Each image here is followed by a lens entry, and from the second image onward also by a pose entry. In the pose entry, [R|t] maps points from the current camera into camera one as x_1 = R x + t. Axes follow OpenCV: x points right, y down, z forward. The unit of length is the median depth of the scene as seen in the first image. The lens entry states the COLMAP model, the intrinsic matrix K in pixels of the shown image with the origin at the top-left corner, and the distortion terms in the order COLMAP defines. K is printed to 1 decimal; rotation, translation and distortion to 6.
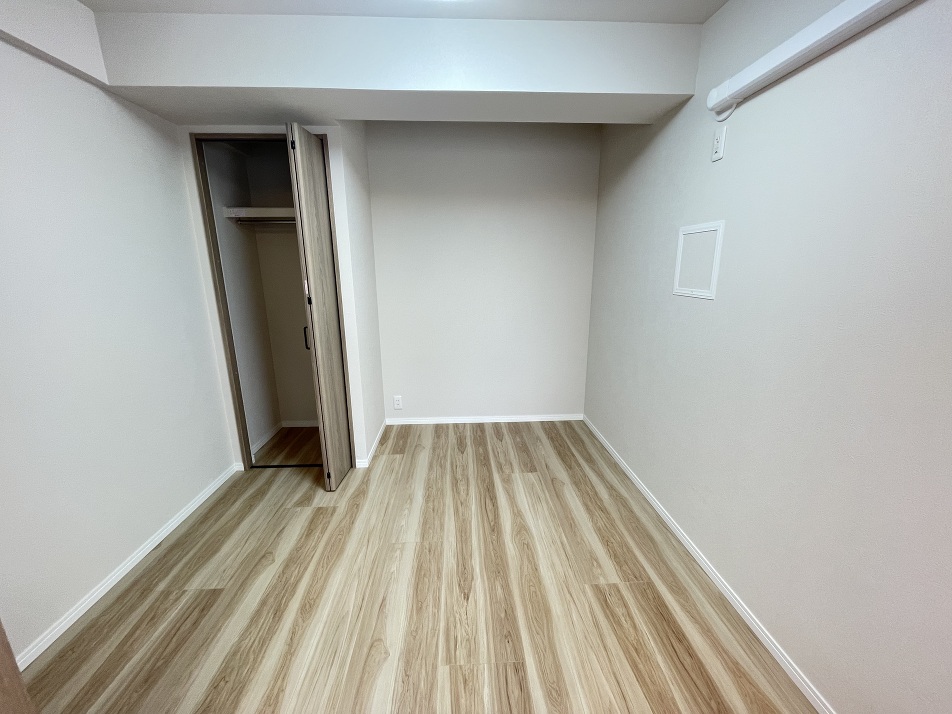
lens RADIAL K [[384.7, 0, 476.6], [0, 384.7, 359.4], [0, 0, 1]] dist [-0.003093, 0.000333]
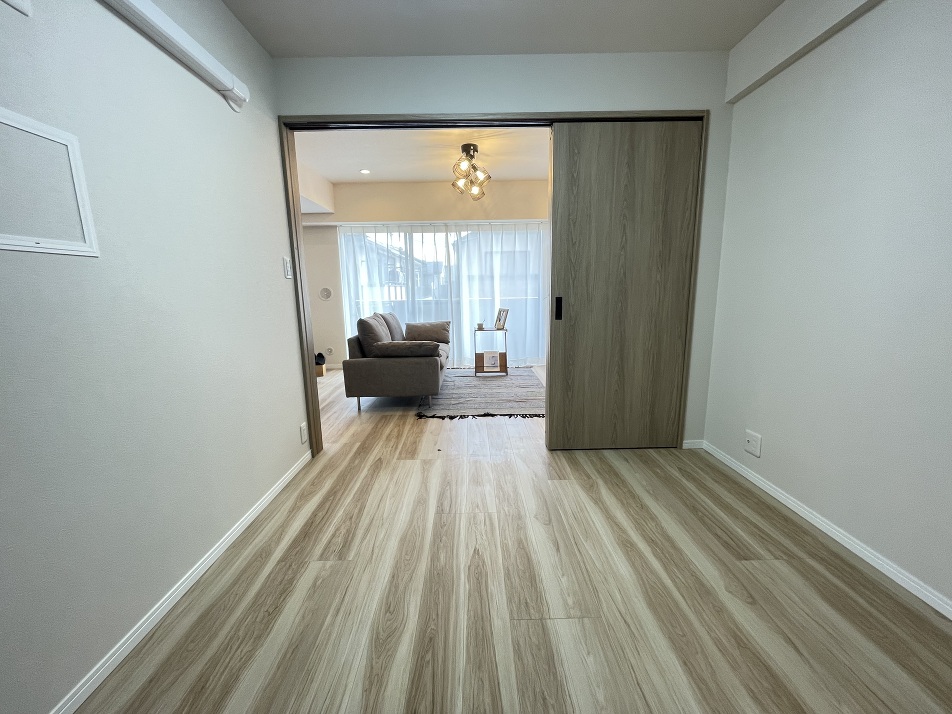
lens RADIAL K [[384.7, 0, 481.1], [0, 384.7, 356.2], [0, 0, 1]] dist [-0.003093, 0.000333]
pose [[-0.999432, 0.021164, 0.026217, -0.074586], [0.029987, 0.913523, 0.405681, -0.249911], [-0.015364, 0.406237, -0.913639, 1.674887]]
